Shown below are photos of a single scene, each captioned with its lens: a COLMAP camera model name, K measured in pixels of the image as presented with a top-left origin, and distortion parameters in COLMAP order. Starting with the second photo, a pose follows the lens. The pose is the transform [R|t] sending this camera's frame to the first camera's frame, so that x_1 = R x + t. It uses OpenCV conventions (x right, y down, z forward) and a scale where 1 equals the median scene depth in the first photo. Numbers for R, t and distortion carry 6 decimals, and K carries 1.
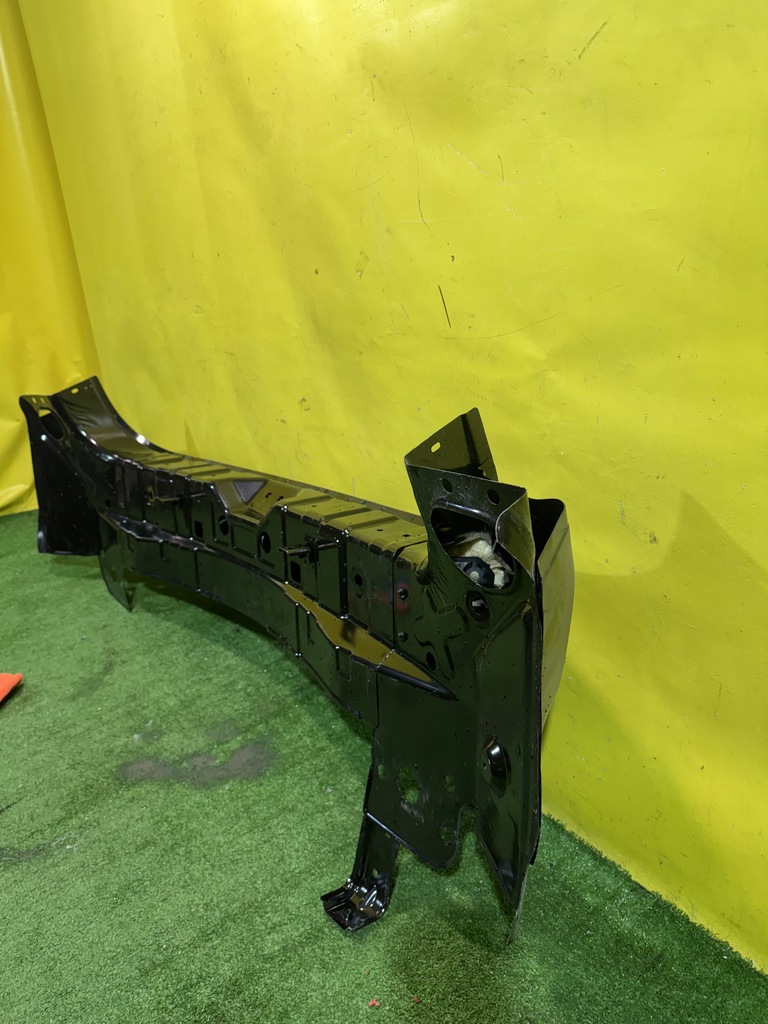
lens RADIAL K [[748.2, 0, 384.0], [0, 748.2, 512.0], [0, 0, 1]] dist [0.039642, -0.039956]
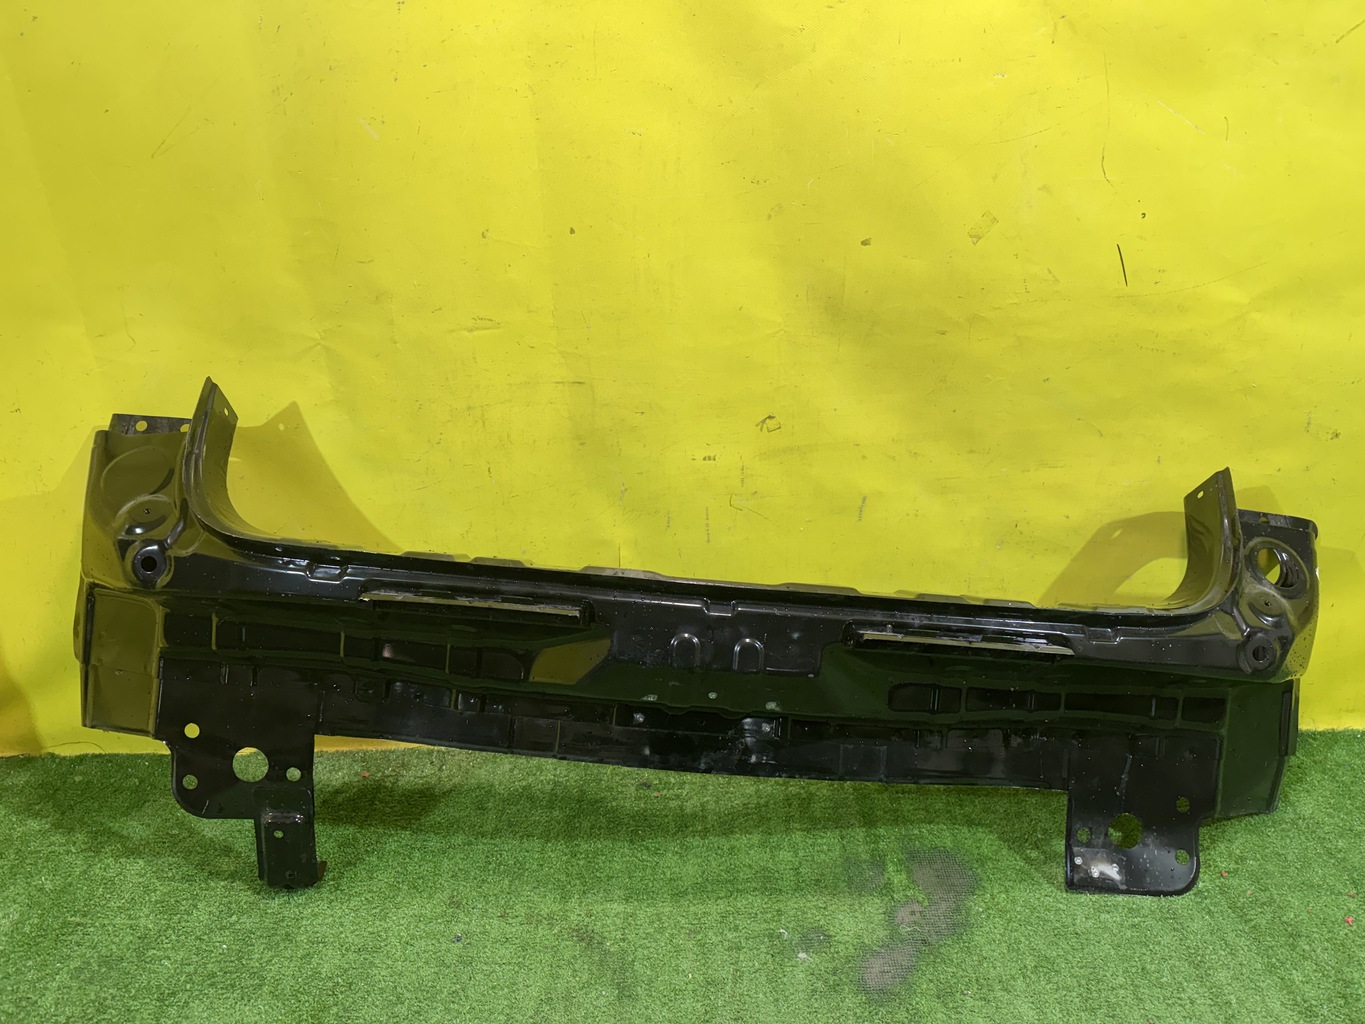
lens RADIAL K [[1007.7, 0, 704.2], [0, 1007.7, 528.6], [0, 0, 1]] dist [0.023606, -0.032727]
pose [[0.595123, -0.313841, 0.739820, -1.185284], [0.288269, 0.942694, 0.168015, -0.303152], [-0.750154, 0.113277, 0.651489, 0.556529]]
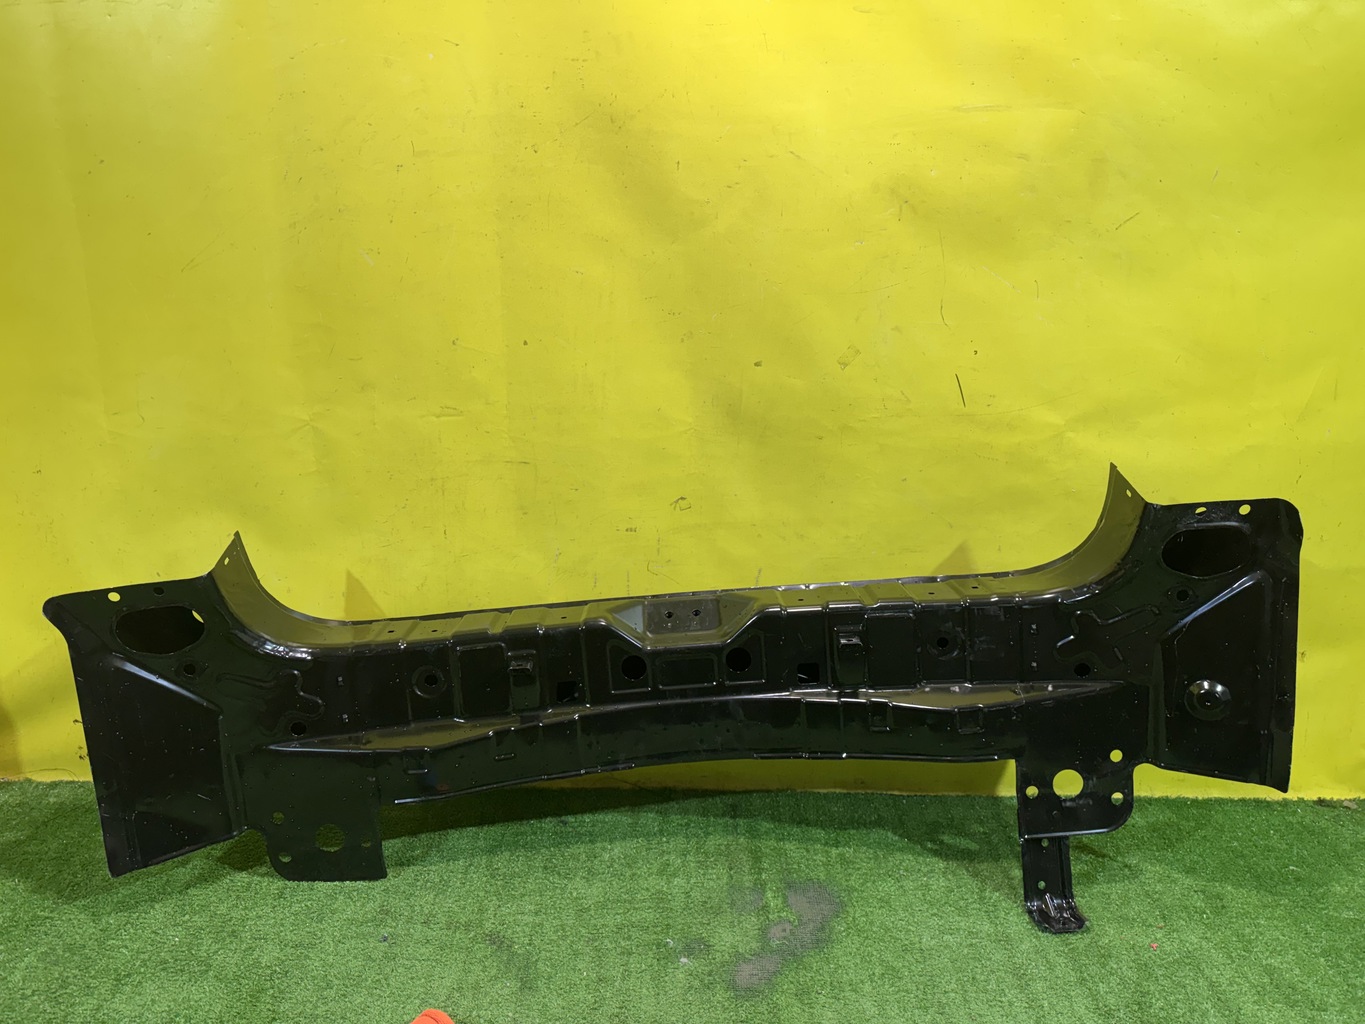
lens RADIAL K [[986.2, 0, 680.4], [0, 986.2, 496.7], [0, 0, 1]] dist [0.026528, -0.031870]
pose [[0.592968, -0.176623, 0.785617, -1.337039], [0.243803, 0.969233, 0.033886, -0.251877], [-0.767430, 0.171443, 0.617785, 0.372341]]
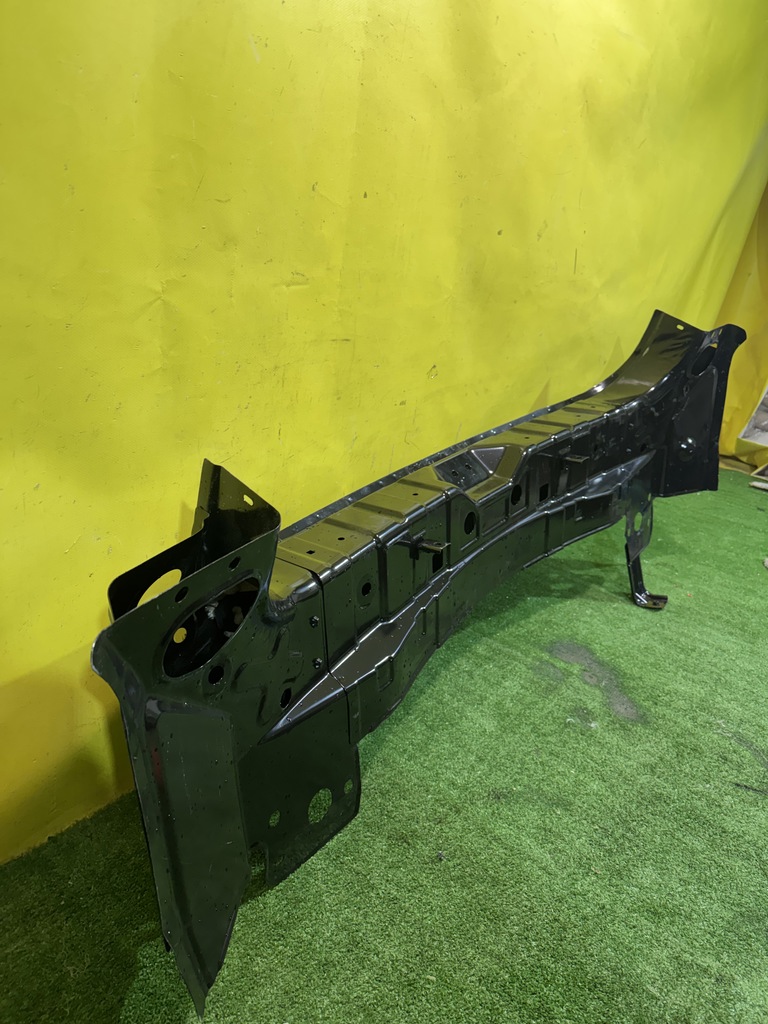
lens RADIAL K [[739.8, 0, 448.5], [0, 739.8, 508.9], [0, 0, 1]] dist [0.026528, -0.031870]
pose [[-0.319833, -0.334489, 0.886467, -1.309261], [0.232655, 0.879240, 0.415703, -0.492557], [-0.918465, 0.339197, -0.203389, 1.621407]]
